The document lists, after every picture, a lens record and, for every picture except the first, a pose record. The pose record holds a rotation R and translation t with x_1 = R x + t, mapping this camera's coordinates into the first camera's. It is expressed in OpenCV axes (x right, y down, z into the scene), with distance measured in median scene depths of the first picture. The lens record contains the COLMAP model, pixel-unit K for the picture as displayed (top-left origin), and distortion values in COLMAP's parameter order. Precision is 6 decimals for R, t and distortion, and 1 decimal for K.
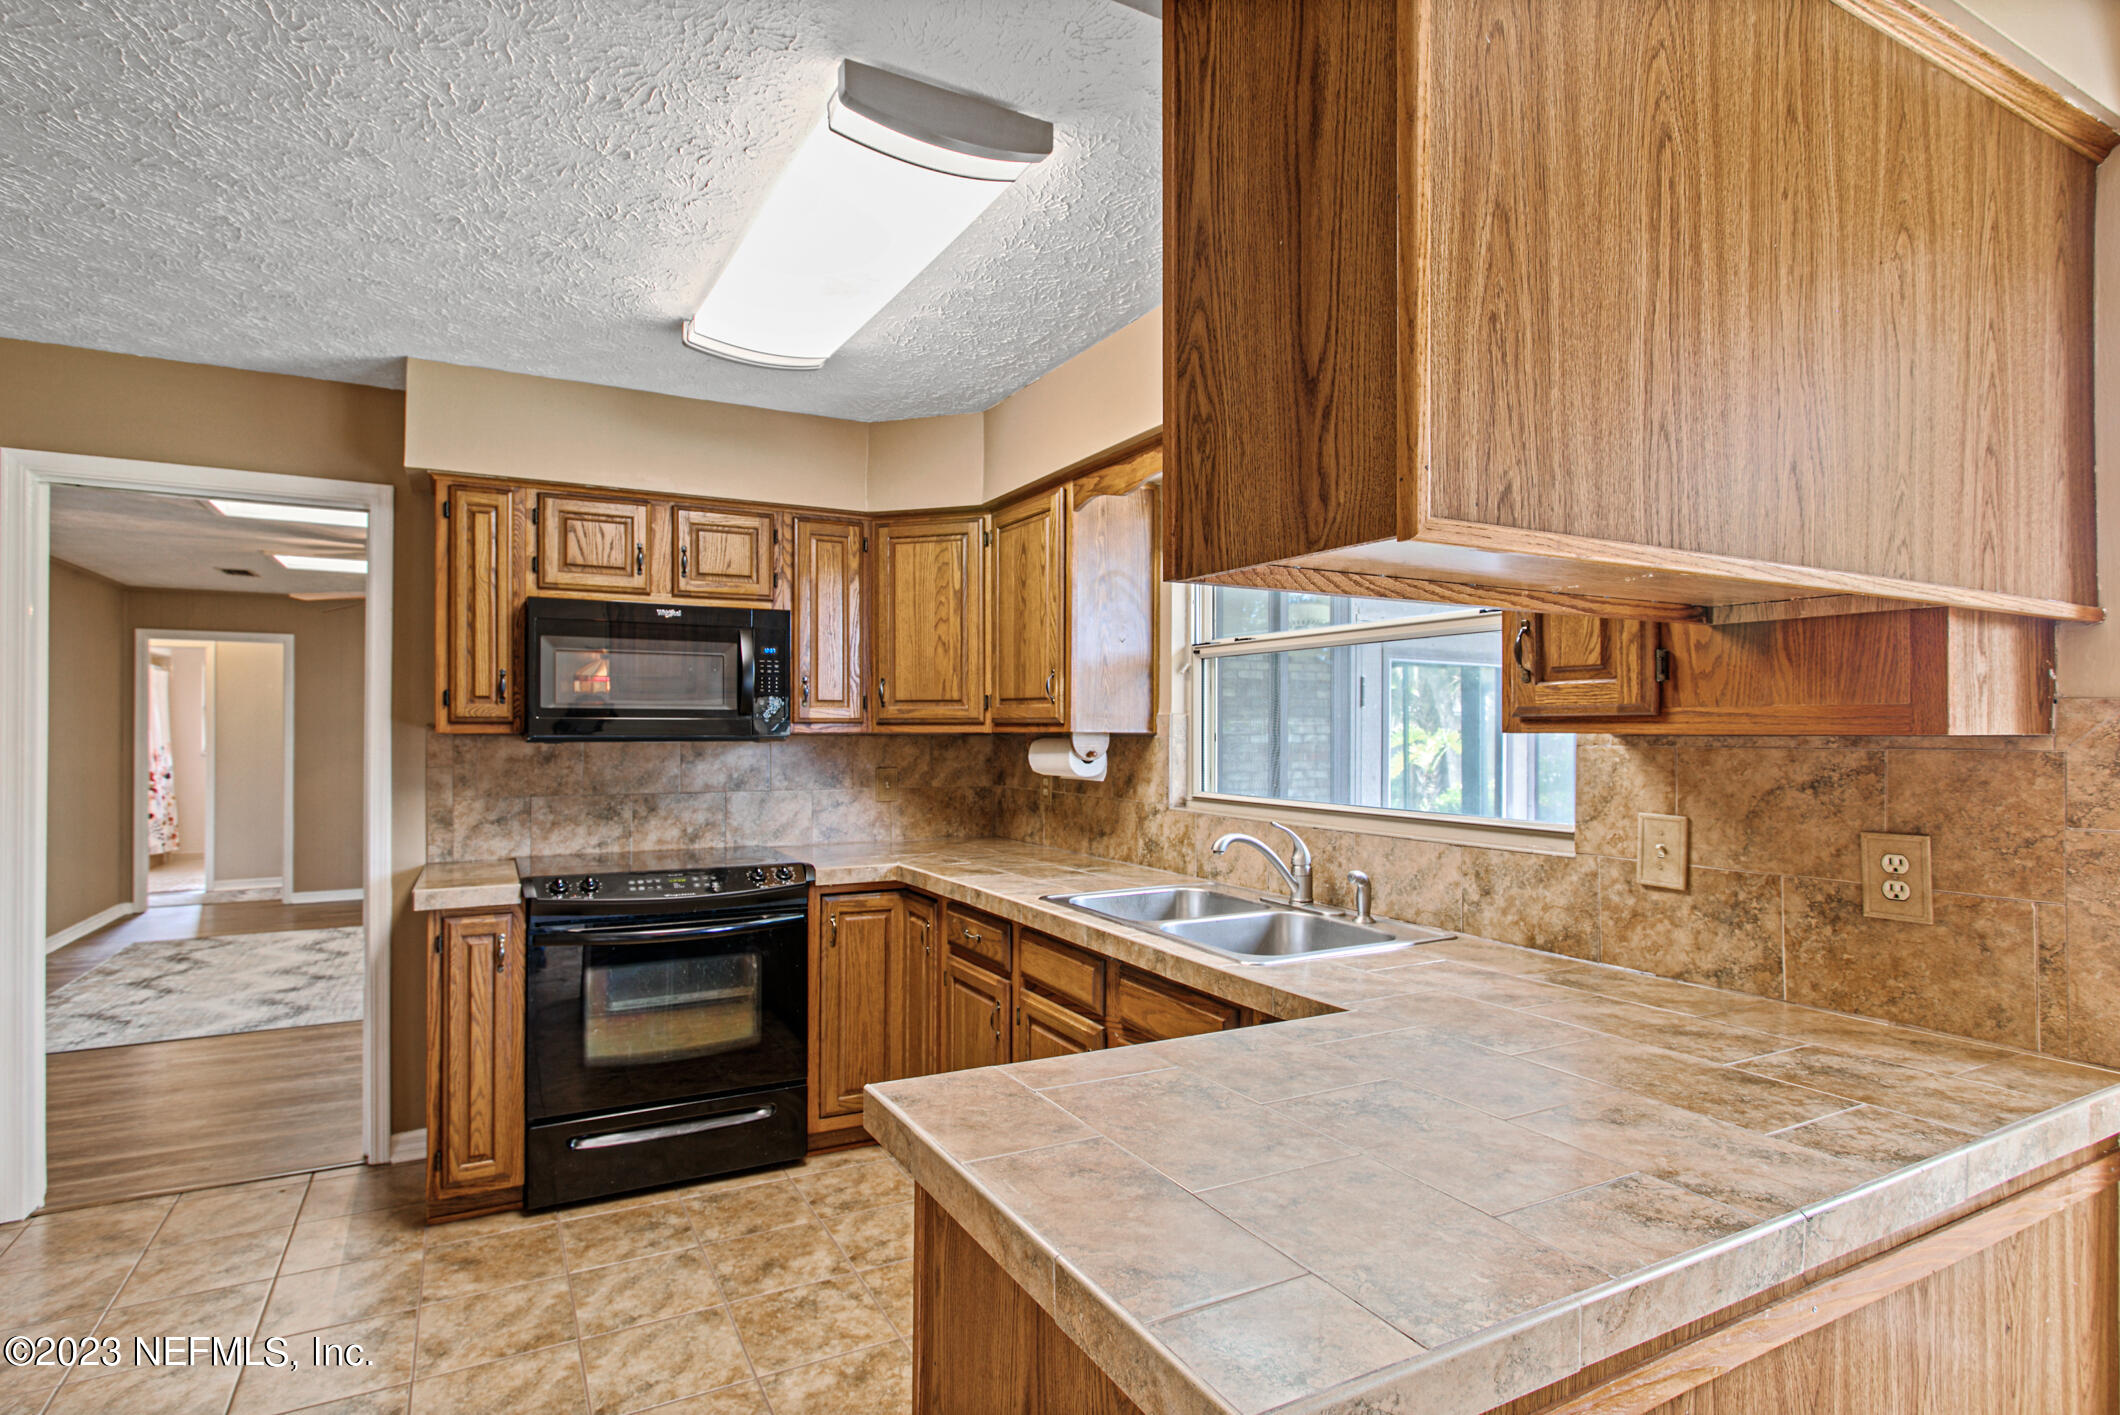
lens RADIAL K [[1055.9, 0, 1036.1], [0, 1055.9, 736.4], [0, 0, 1]] dist [-0.005362, 0.004026]
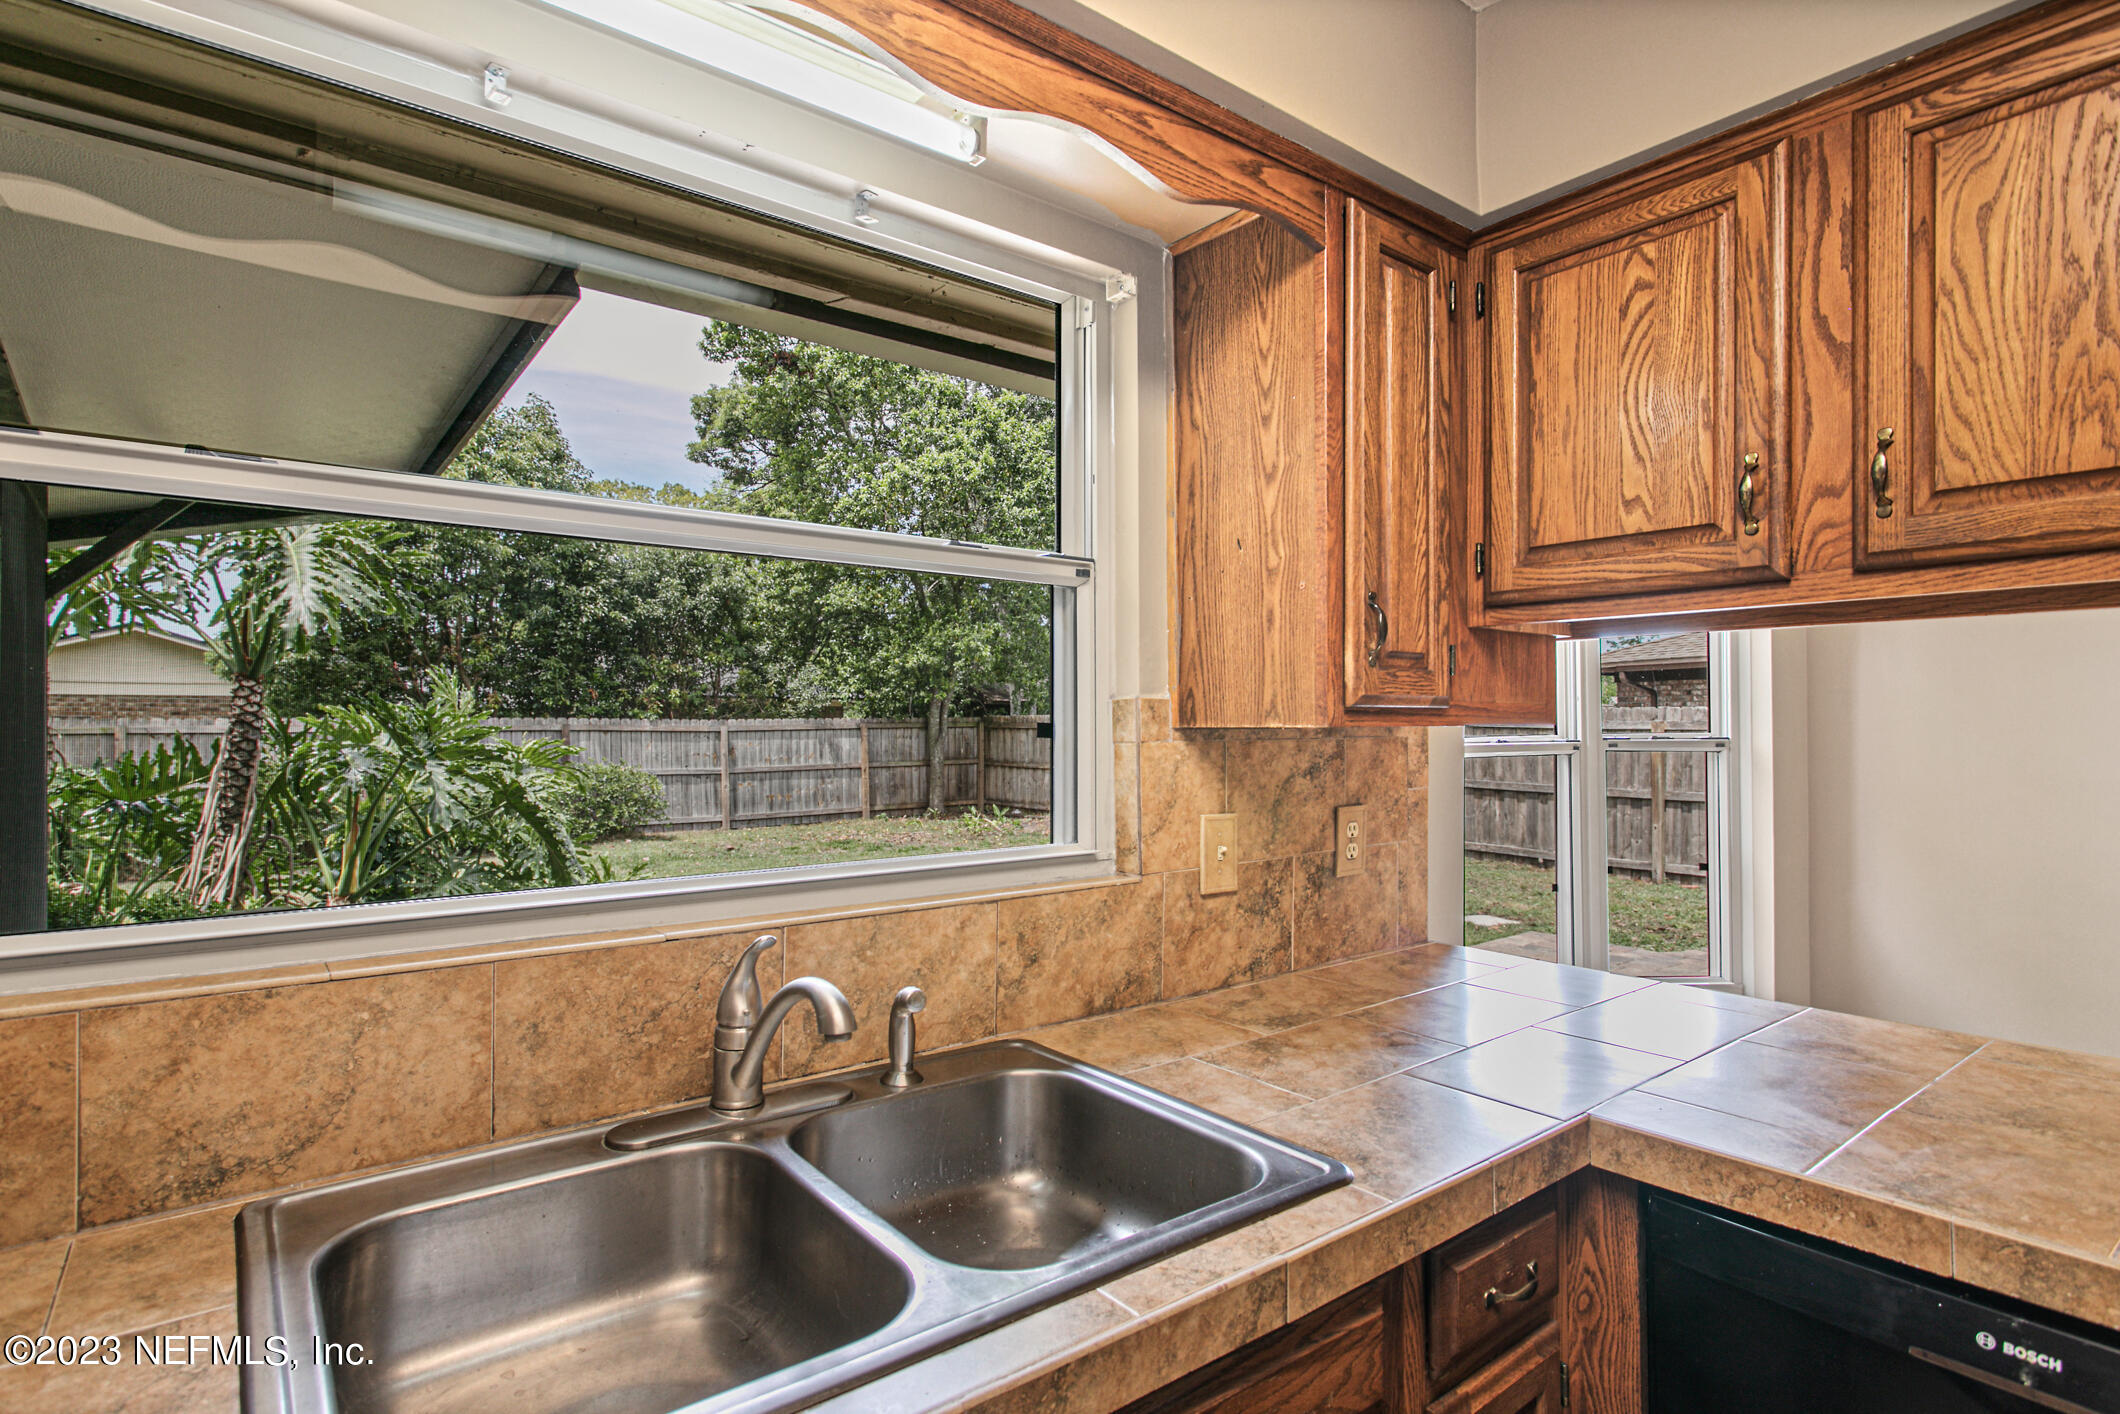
lens RADIAL K [[1055.9, 0, 1089.7], [0, 1055.9, 707.8], [0, 0, 1]] dist [-0.005362, 0.004026]
pose [[-0.181488, 0.013568, 0.983299, -0.173140], [0.004177, 0.999906, -0.013026, -0.004254], [-0.983384, 0.001744, -0.181528, 0.739993]]
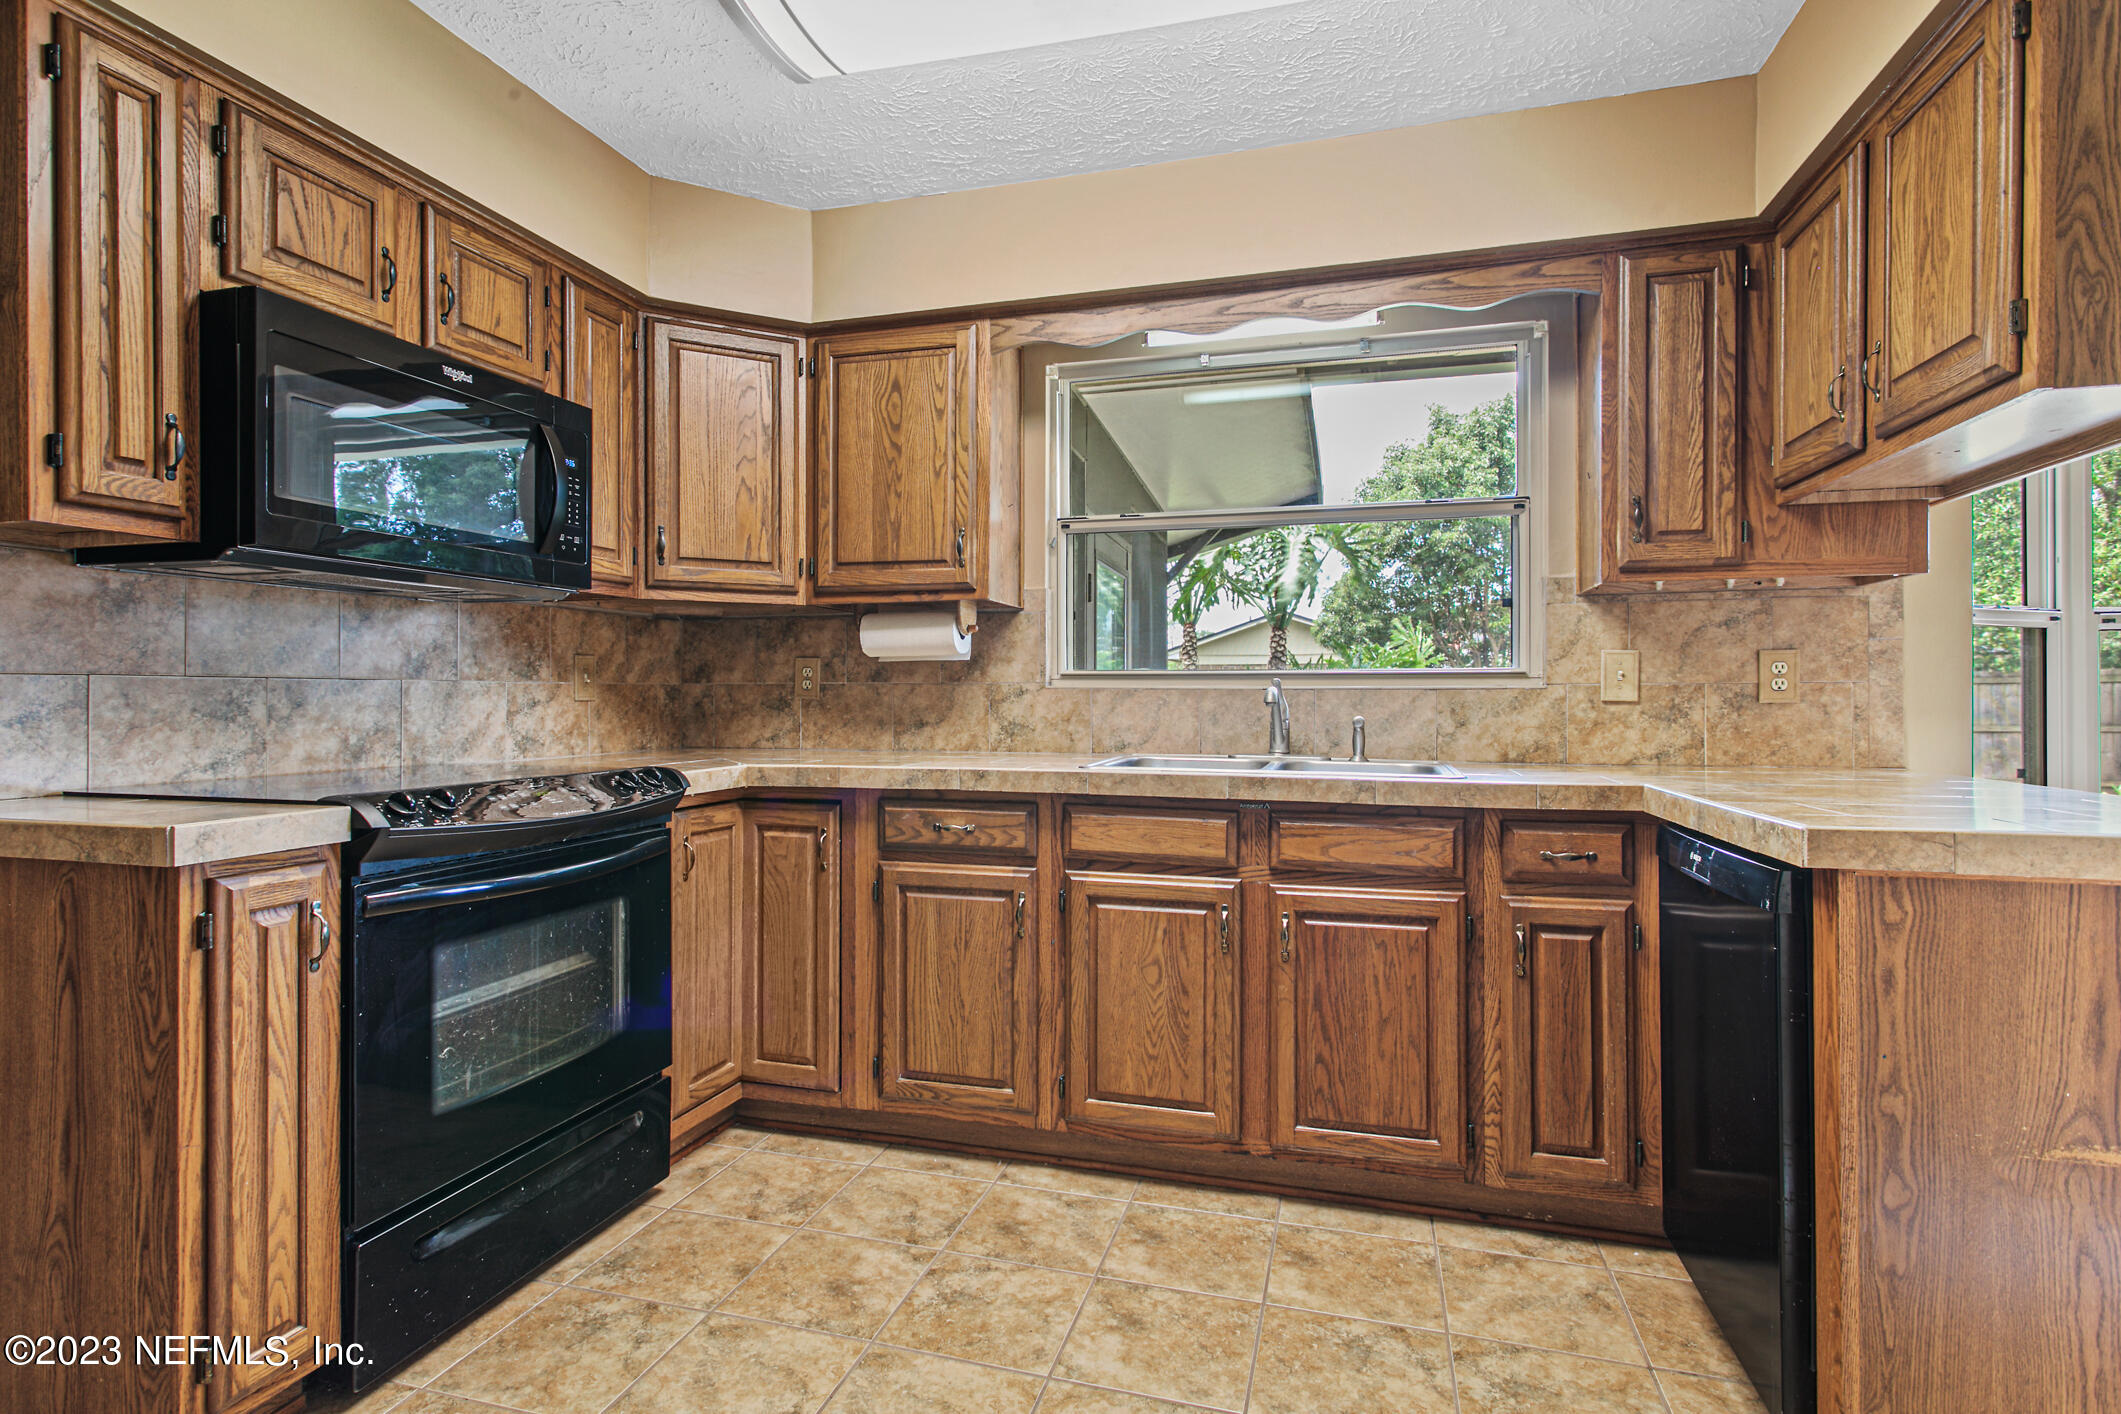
lens RADIAL K [[1056.3, 0, 1016.4], [0, 1056.3, 714.4], [0, 0, 1]] dist [-0.005362, 0.004026]
pose [[0.705077, -0.014071, 0.708992, -0.571432], [0.006021, 0.999886, 0.013857, 0.078756], [-0.709106, -0.005501, 0.705081, 0.331930]]
